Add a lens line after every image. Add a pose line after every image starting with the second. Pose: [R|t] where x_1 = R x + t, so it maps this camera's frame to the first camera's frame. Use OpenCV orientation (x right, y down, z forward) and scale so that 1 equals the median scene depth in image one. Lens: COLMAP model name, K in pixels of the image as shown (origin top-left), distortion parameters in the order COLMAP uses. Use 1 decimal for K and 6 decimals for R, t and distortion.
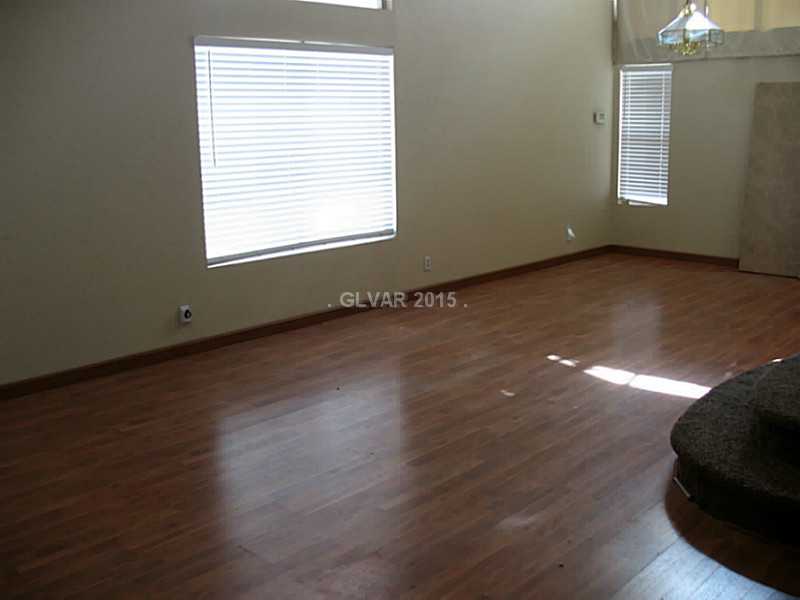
lens RADIAL K [[822.6, 0, 390.9], [0, 822.6, 298.0], [0, 0, 1]] dist [-0.179502, 0.191723]
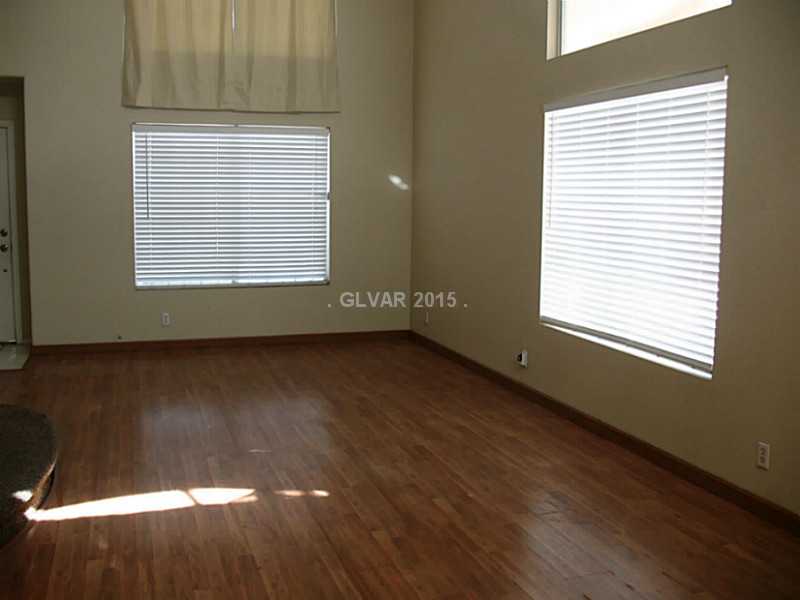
lens RADIAL K [[822.6, 0, 390.9], [0, 822.6, 298.0], [0, 0, 1]] dist [-0.179502, 0.191723]
pose [[-0.462564, 0.123718, -0.877911, 0.832790], [-0.192849, 0.952466, 0.235835, -0.298849], [0.865357, 0.278393, -0.416718, 1.358765]]
